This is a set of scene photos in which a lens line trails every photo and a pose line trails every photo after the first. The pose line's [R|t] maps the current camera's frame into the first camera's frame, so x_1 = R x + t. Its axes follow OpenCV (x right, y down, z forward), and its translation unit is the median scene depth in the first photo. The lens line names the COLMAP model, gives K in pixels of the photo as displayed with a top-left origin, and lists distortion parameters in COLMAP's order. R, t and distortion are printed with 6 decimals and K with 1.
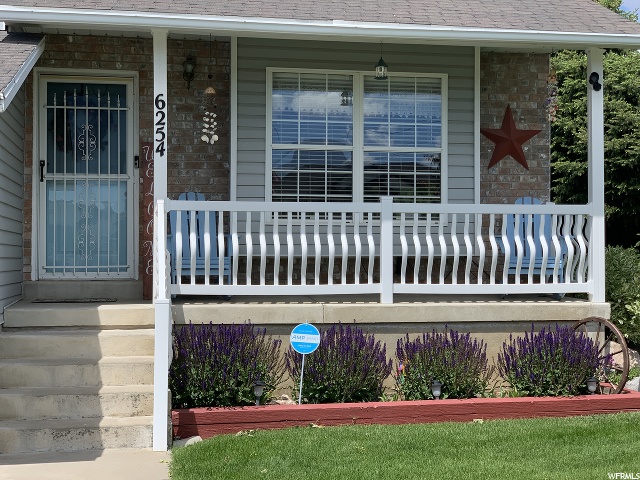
lens RADIAL K [[993.5, 0, 320.0], [0, 993.5, 240.0], [0, 0, 1]] dist [0.052693, 0.104332]
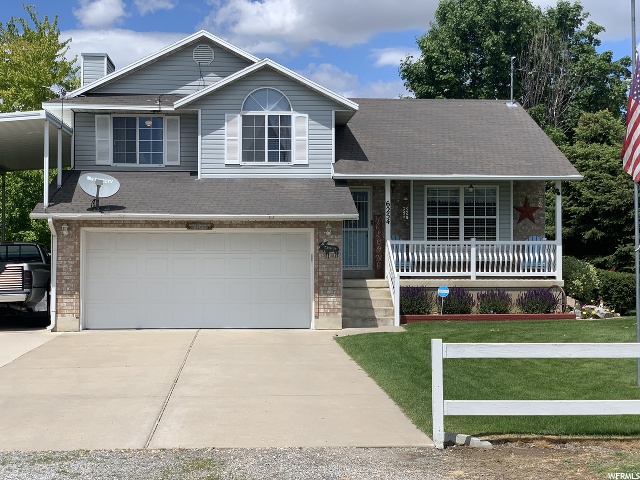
lens RADIAL K [[993.5, 0, 320.0], [0, 993.5, 240.0], [0, 0, 1]] dist [0.052693, 0.104332]
pose [[0.995607, -0.001610, -0.093621, -0.086299], [0.001807, 0.999996, 0.002015, -0.044428], [0.093618, -0.002176, 0.995606, -1.588988]]
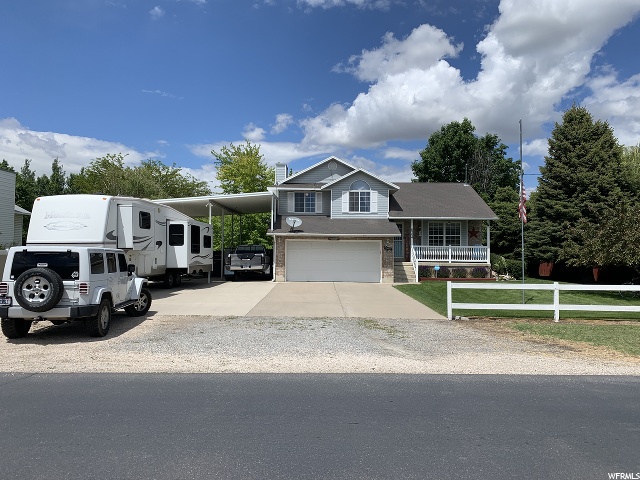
lens RADIAL K [[496.0, 0, 300.7], [0, 496.0, 240.2], [0, 0, 1]] dist [-0.001998, -0.004584]
pose [[0.977869, 0.004912, -0.209161, -0.182309], [-0.006216, 0.999965, -0.005577, -0.048890], [0.209127, 0.006754, 0.977865, -2.046401]]
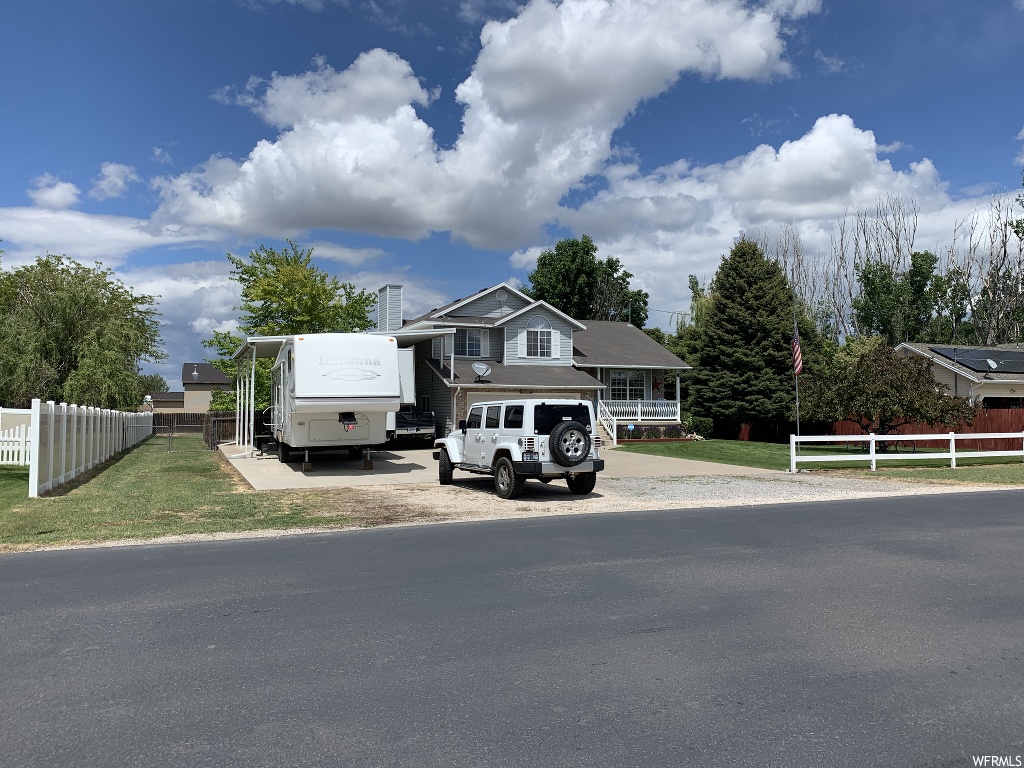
lens RADIAL K [[793.5, 0, 512.0], [0, 793.5, 384.0], [0, 0, 1]] dist [0.085034, -0.002534]
pose [[0.978897, 0.007564, 0.204216, -1.326198], [-0.003585, 0.999797, -0.019846, -0.037200], [-0.204324, 0.018695, 0.978725, -2.660126]]
